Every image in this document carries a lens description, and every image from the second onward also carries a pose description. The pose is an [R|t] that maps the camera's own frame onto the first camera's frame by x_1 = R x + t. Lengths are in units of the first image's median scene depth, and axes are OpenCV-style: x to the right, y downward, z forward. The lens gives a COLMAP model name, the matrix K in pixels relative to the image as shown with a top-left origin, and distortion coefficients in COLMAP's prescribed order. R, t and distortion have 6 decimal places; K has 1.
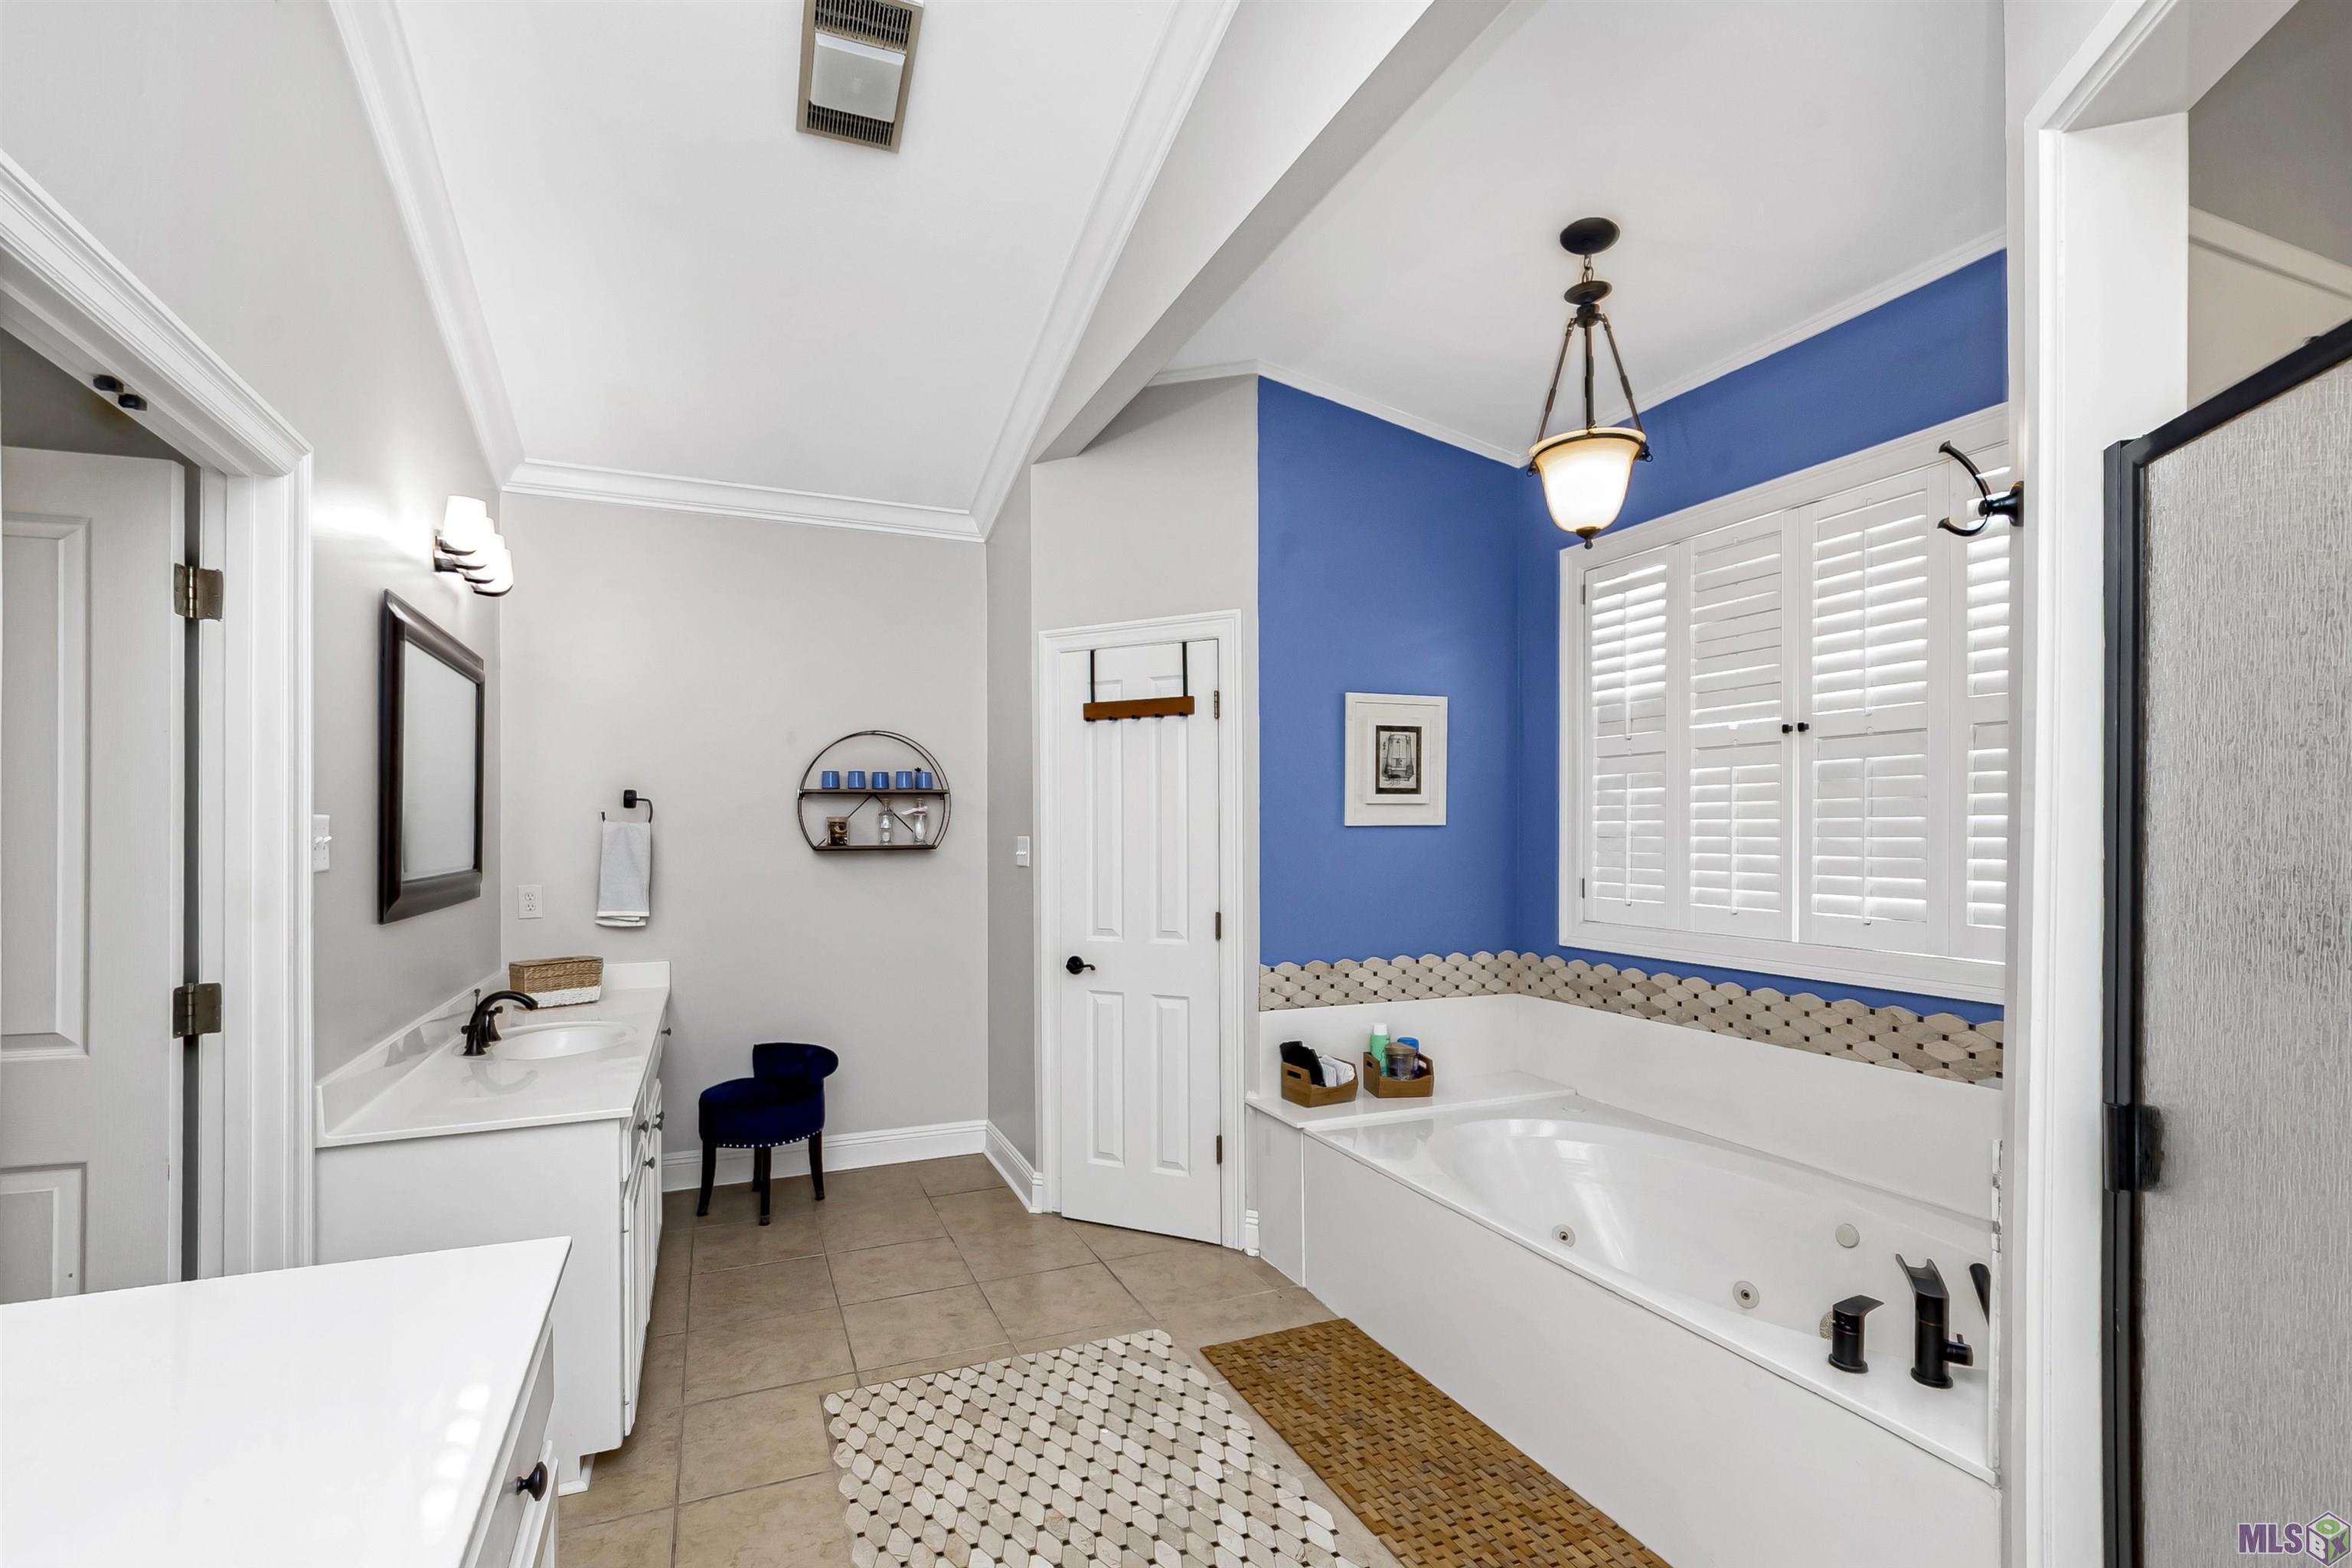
lens RADIAL K [[1063.4, 0, 1142.8], [0, 1063.4, 835.3], [0, 0, 1]] dist [0.001889, -0.000342]
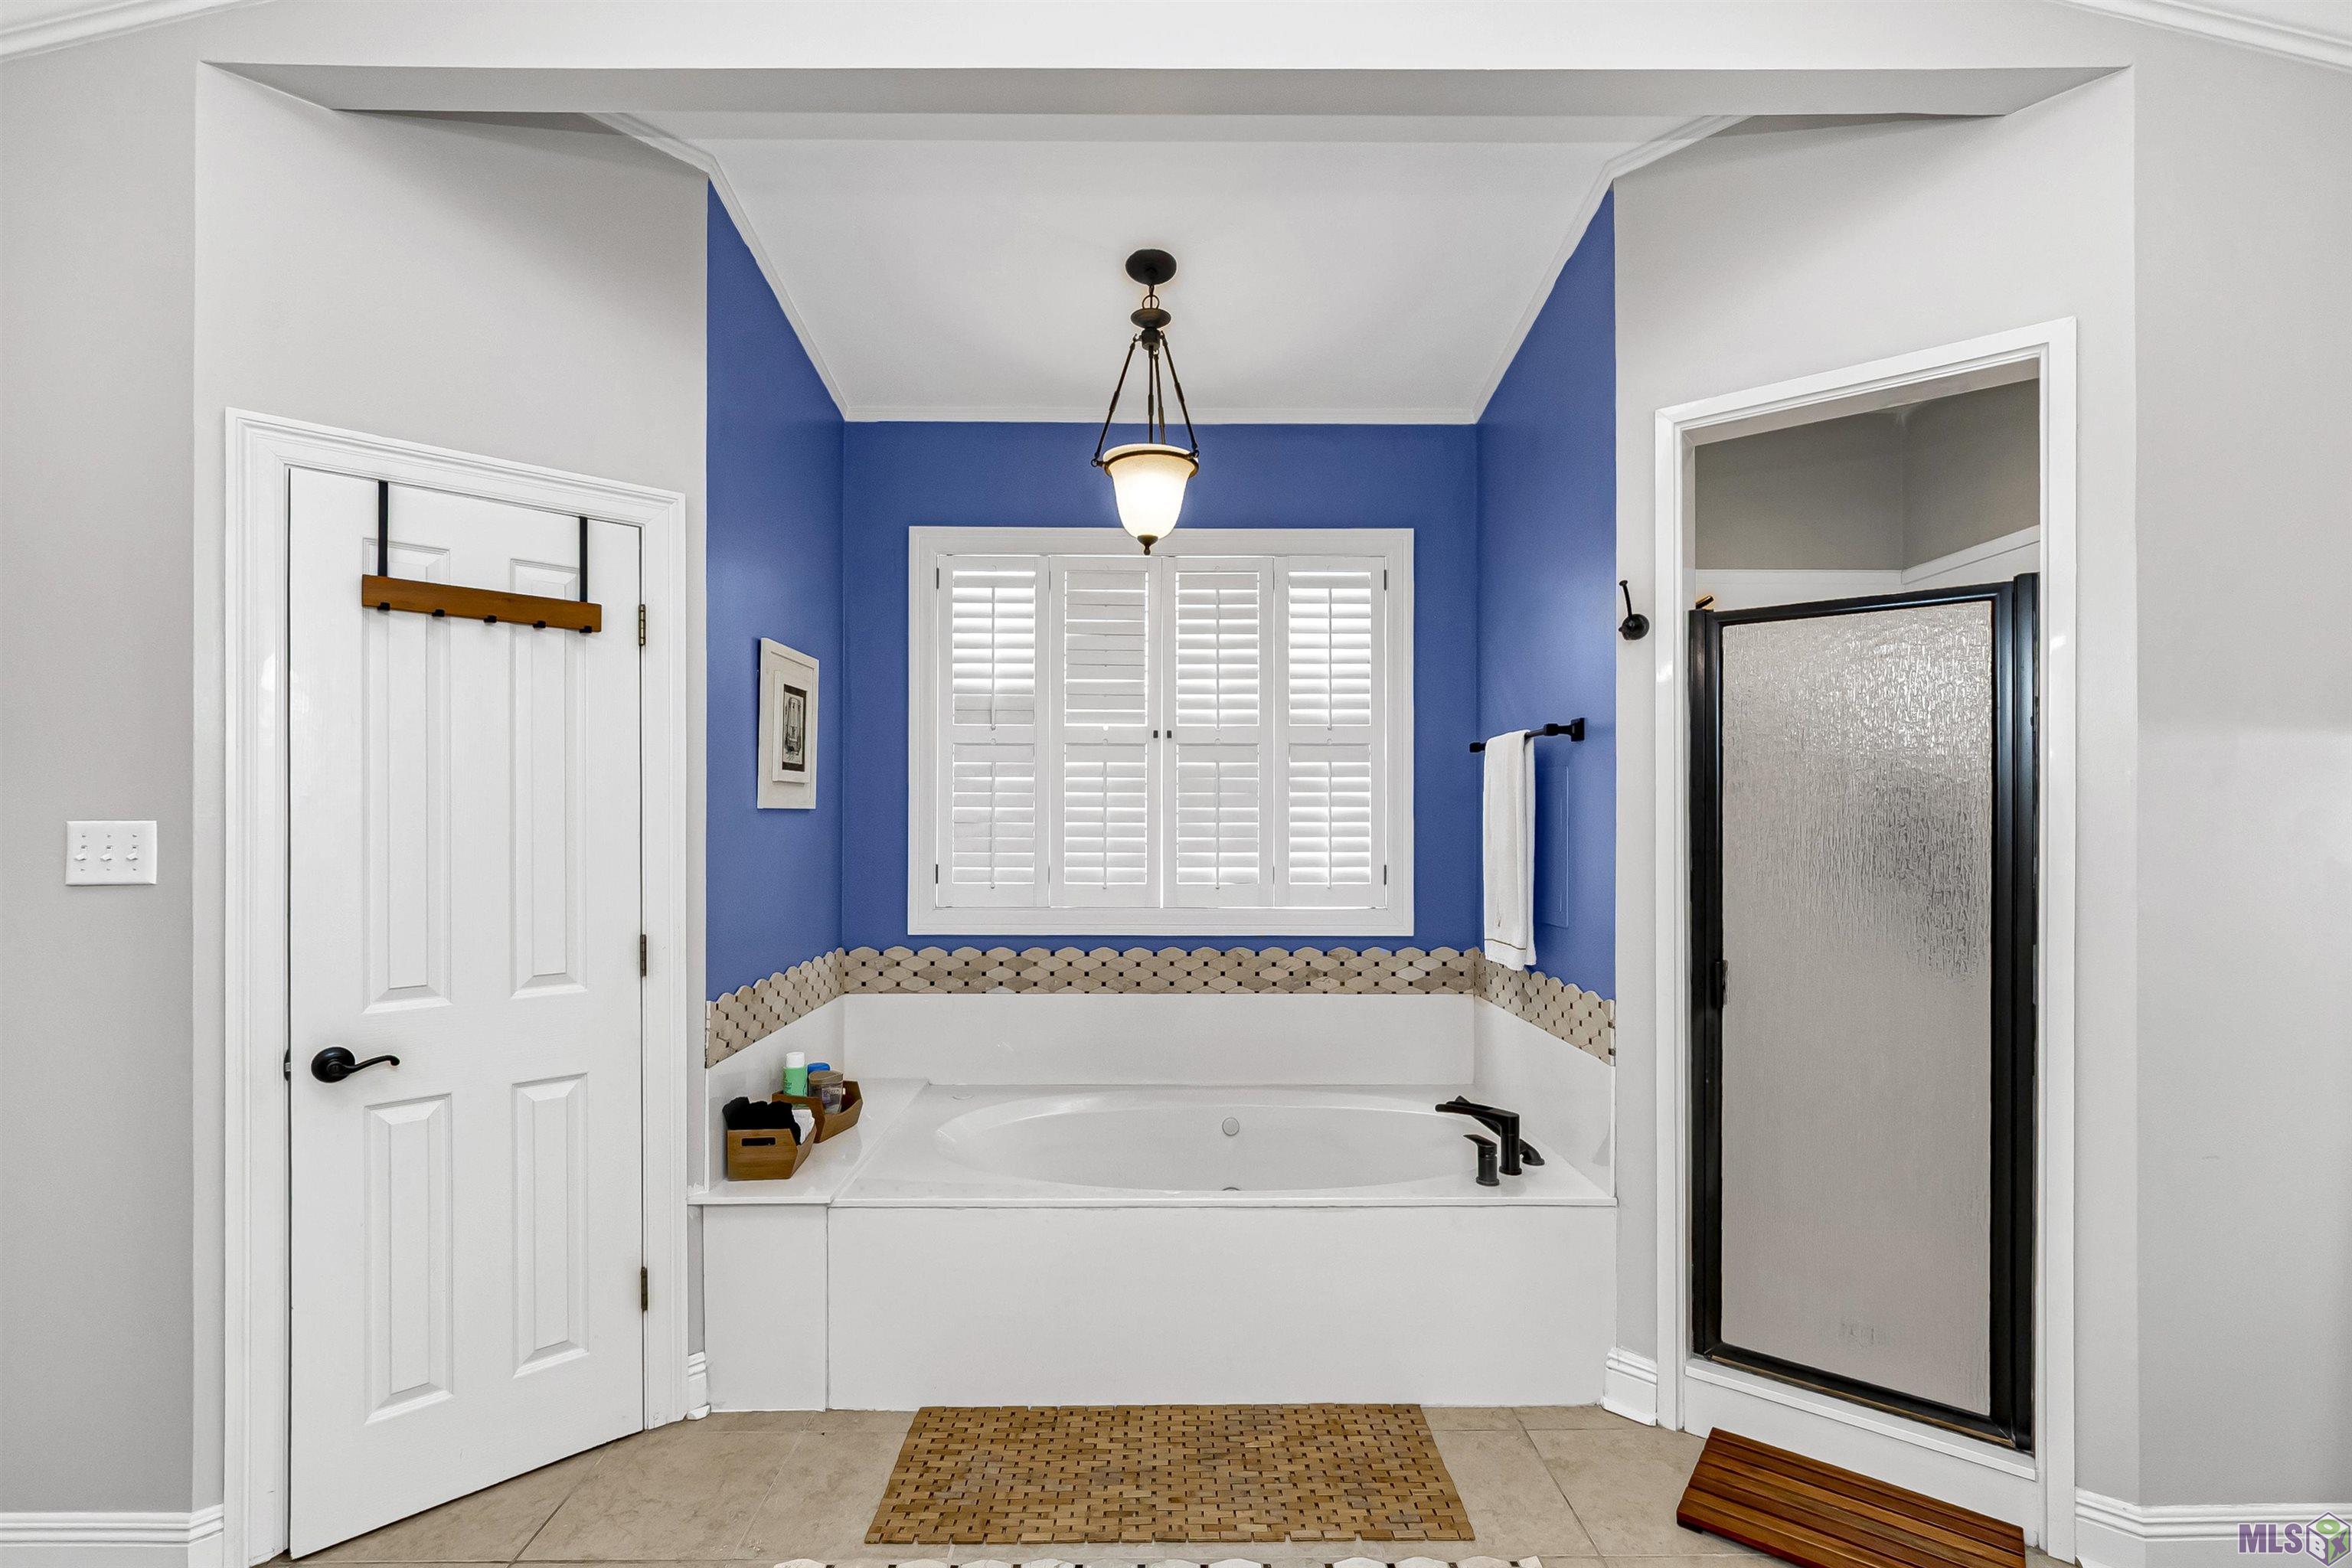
lens RADIAL K [[1063.4, 0, 1147.7], [0, 1063.4, 816.8], [0, 0, 1]] dist [0.001889, -0.000342]
pose [[0.359823, 0.005207, 0.933006, -0.465524], [0.000080, 0.999984, -0.005611, 0.001821], [-0.933021, 0.002093, 0.359817, 0.485404]]
